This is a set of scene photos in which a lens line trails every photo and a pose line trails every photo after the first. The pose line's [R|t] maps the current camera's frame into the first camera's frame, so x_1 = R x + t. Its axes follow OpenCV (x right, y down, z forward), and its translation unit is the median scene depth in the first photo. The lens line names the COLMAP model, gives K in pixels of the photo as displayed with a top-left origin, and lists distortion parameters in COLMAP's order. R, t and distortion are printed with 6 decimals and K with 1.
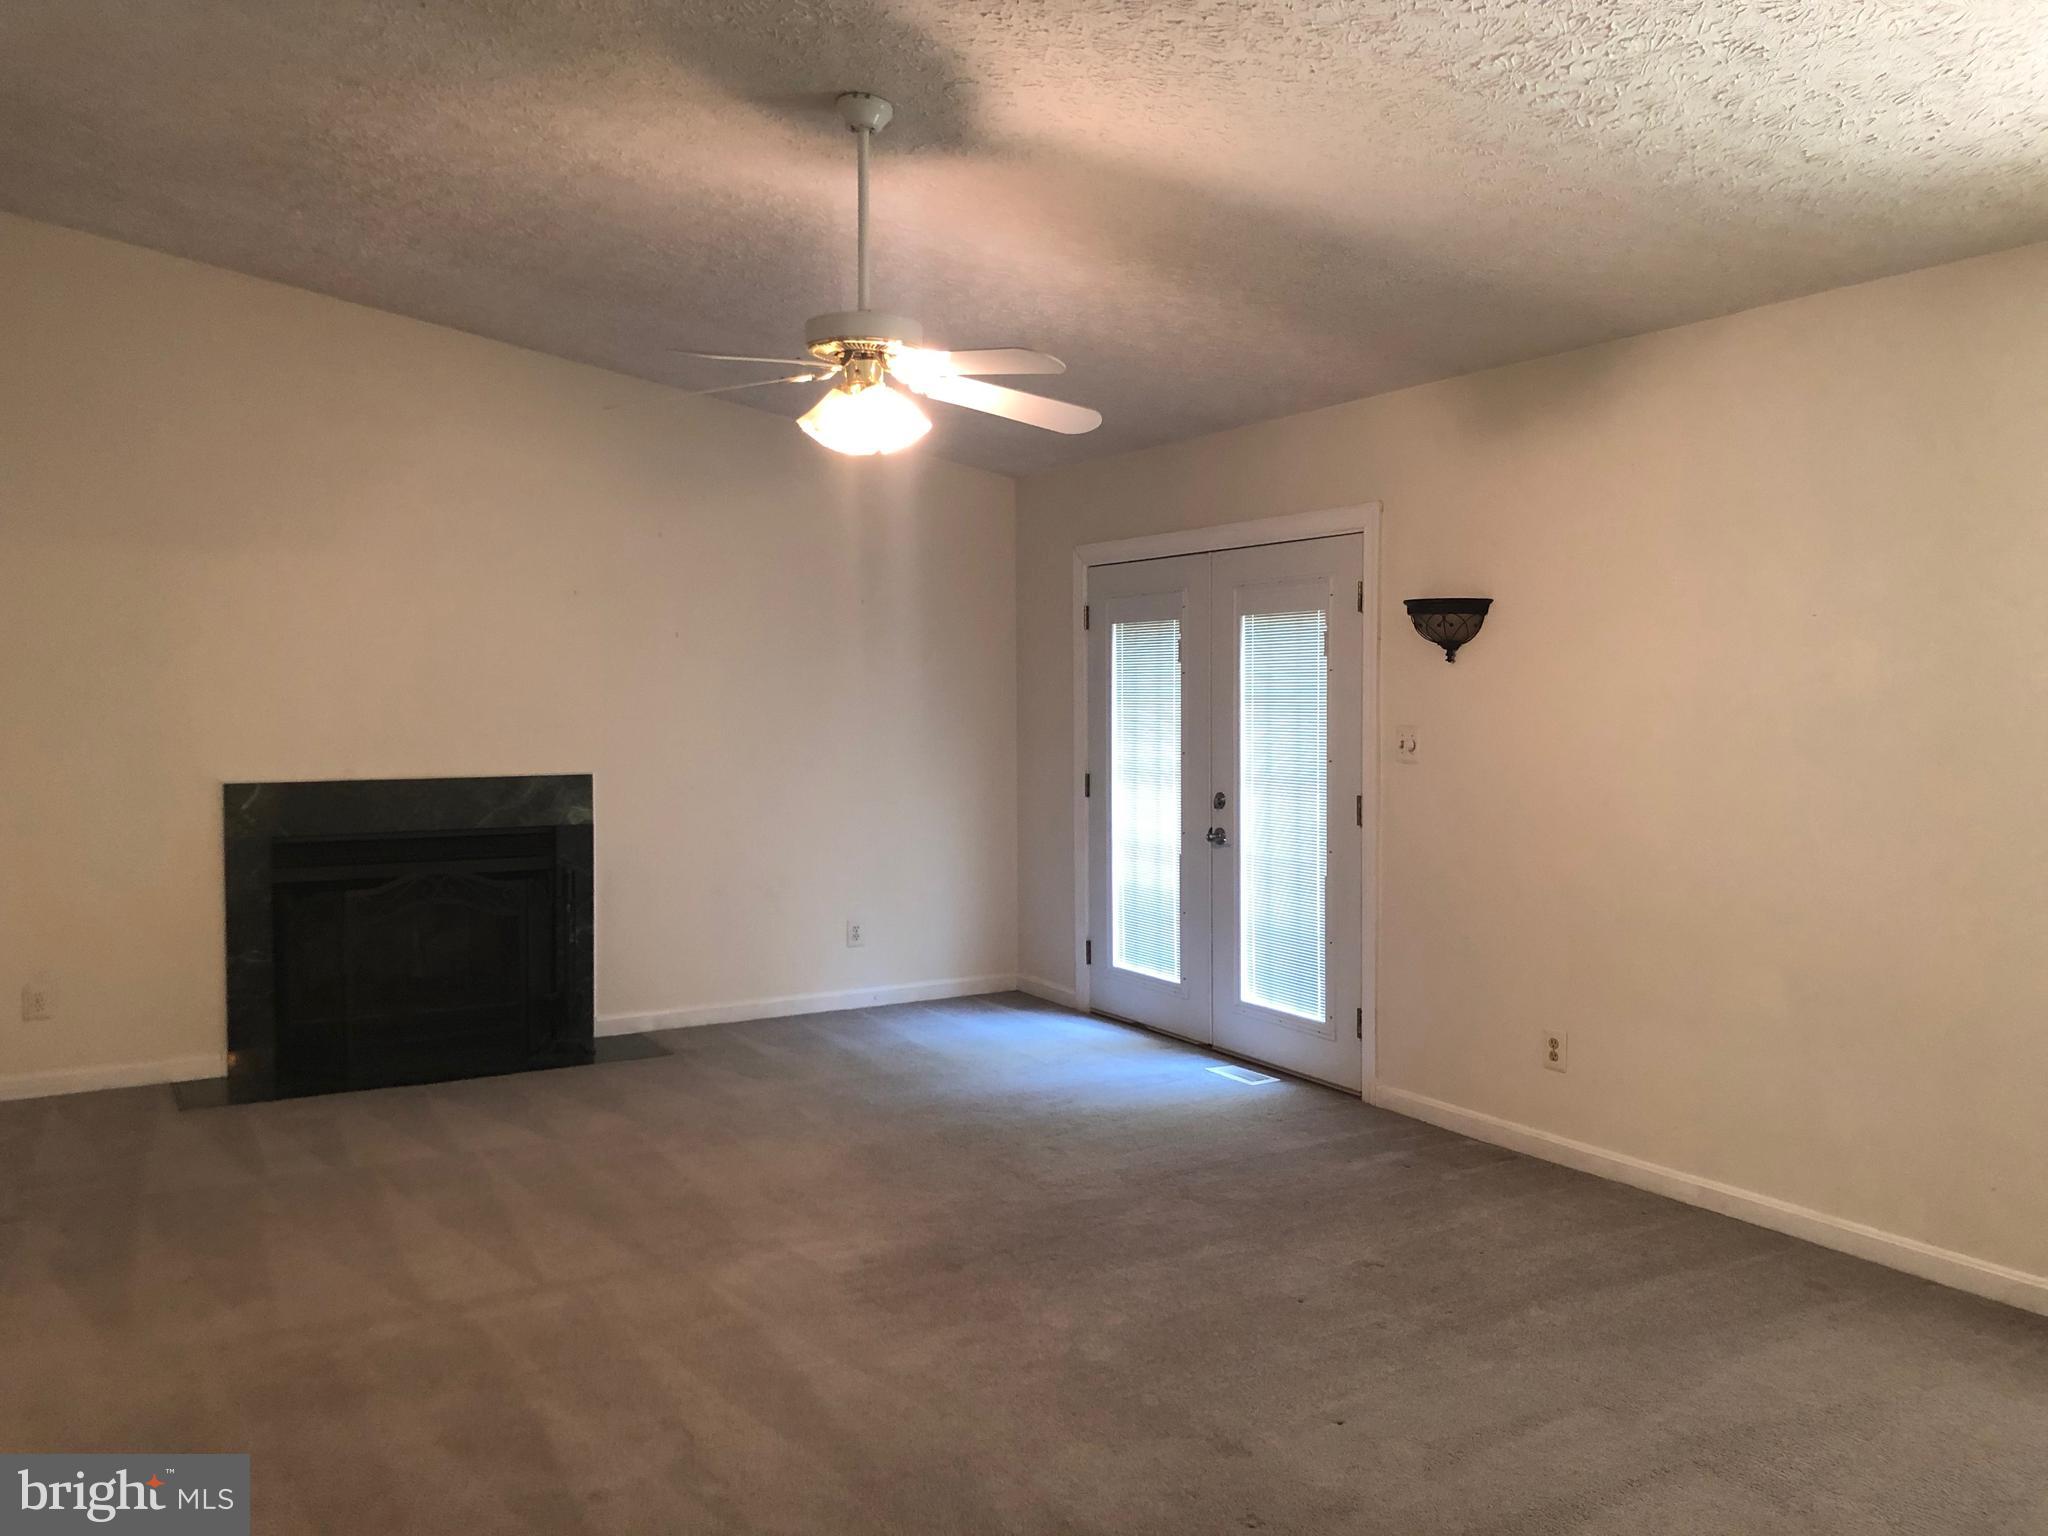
lens RADIAL K [[1695.8, 0, 1026.4], [0, 1695.8, 761.3], [0, 0, 1]] dist [0.057771, -0.011798]
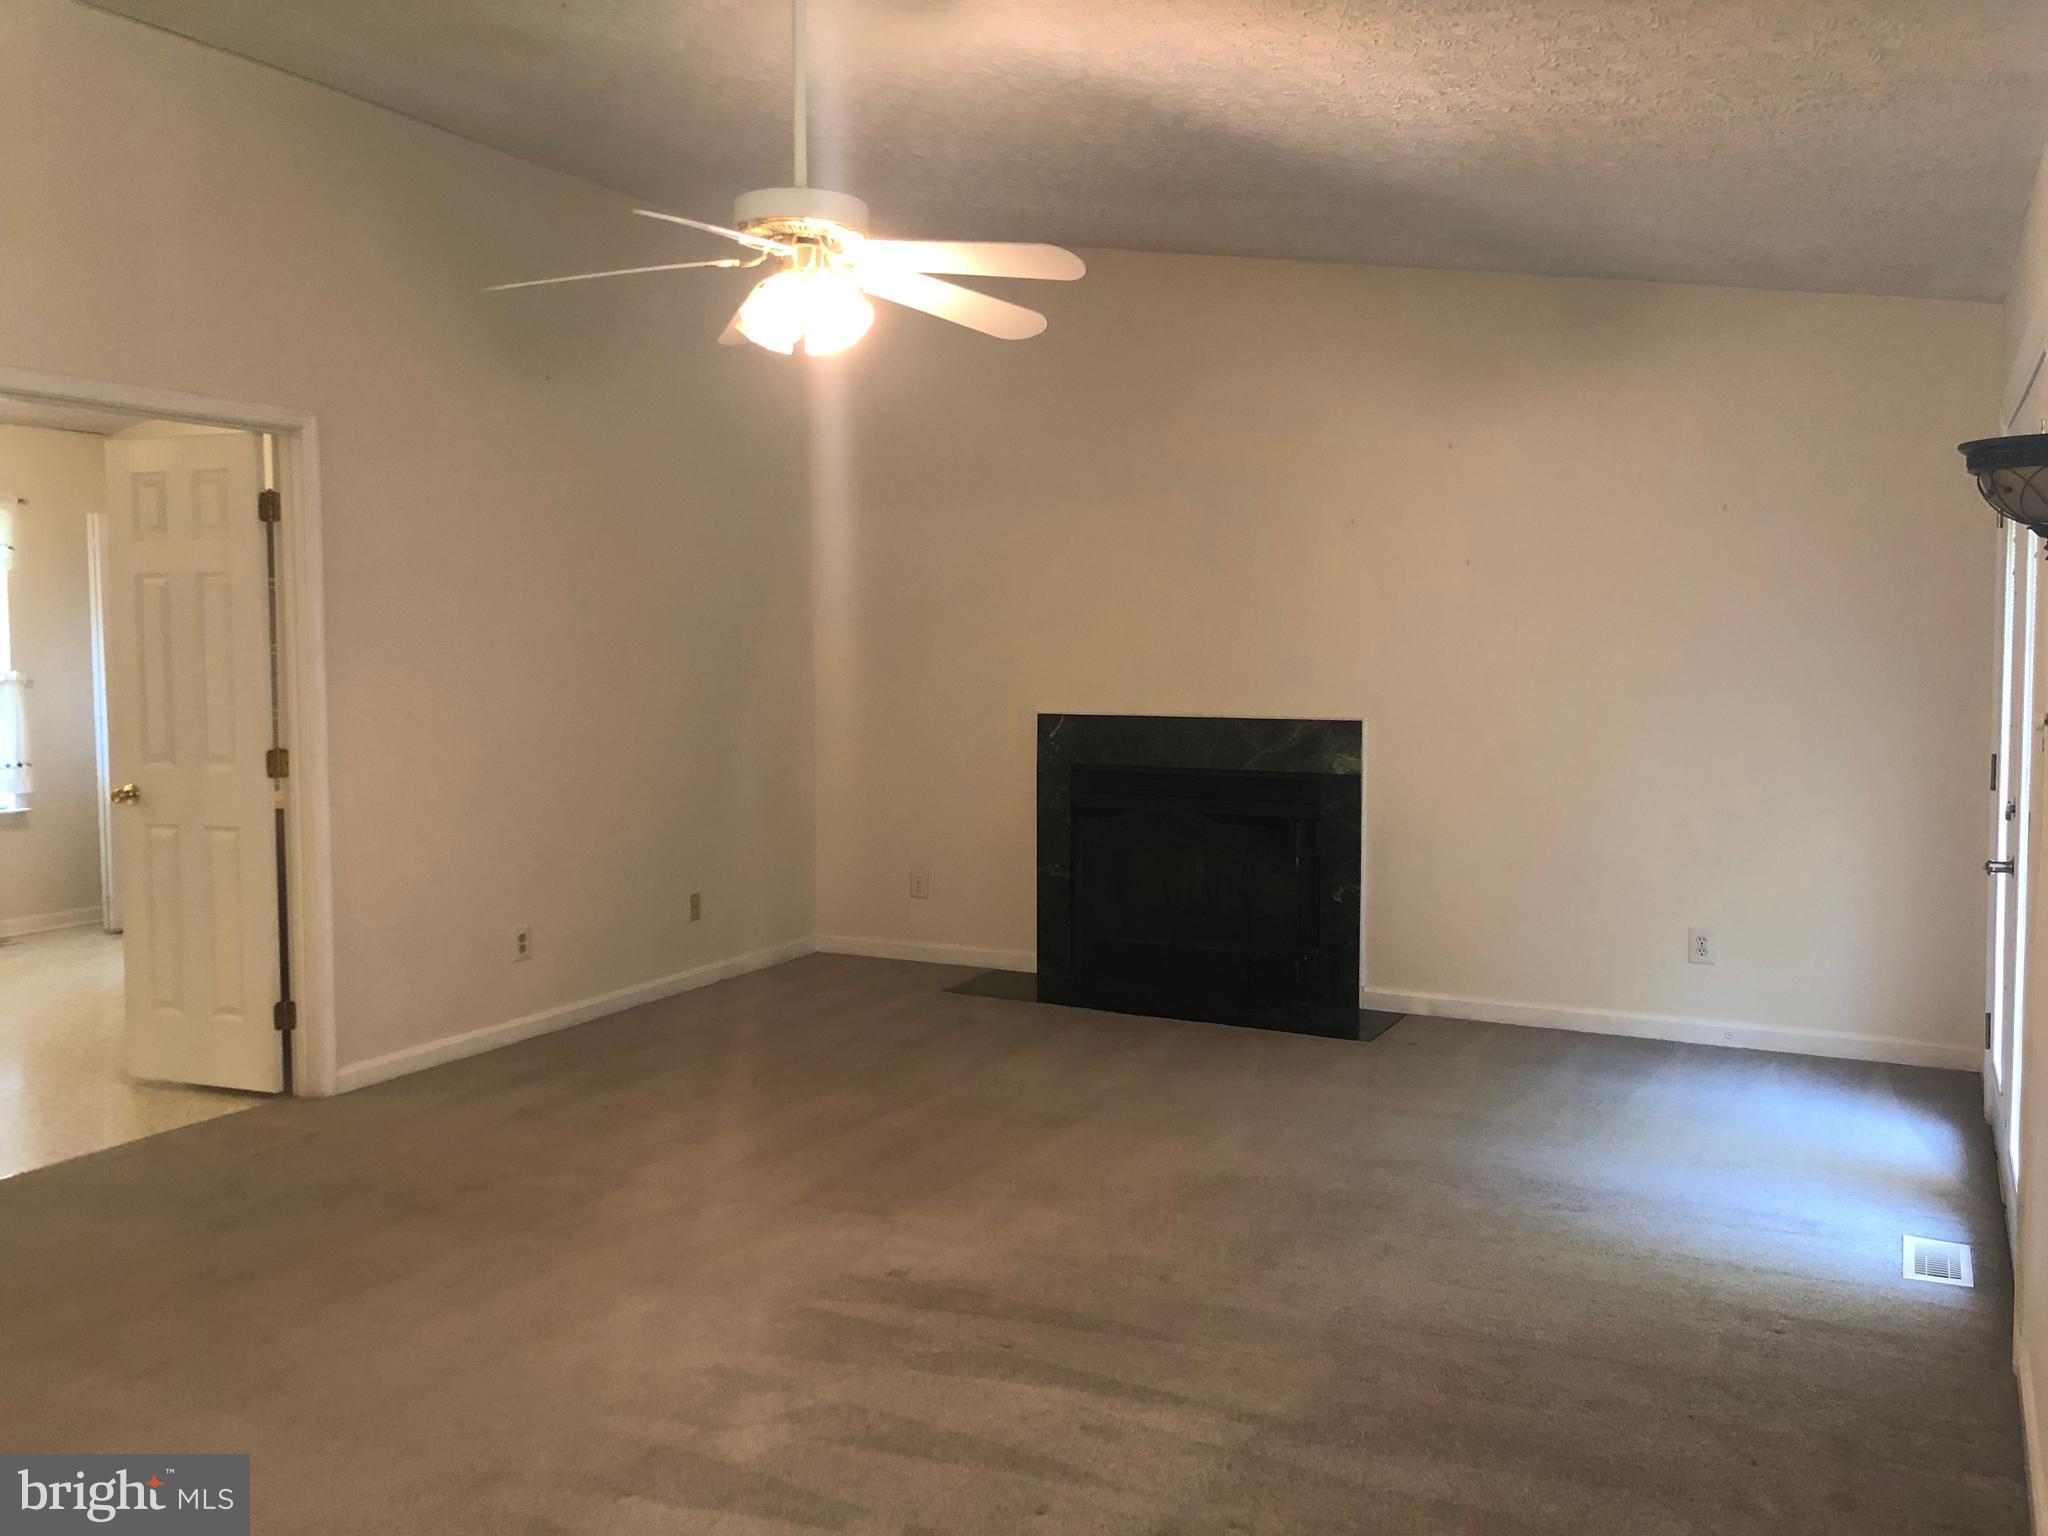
lens RADIAL K [[1695.8, 0, 1026.1], [0, 1695.8, 772.8], [0, 0, 1]] dist [0.057771, -0.011798]
pose [[0.546091, 0.069664, -0.834824, 0.408665], [-0.038801, 0.997570, 0.057863, -0.010063], [0.836827, 0.000794, 0.547467, 0.359630]]
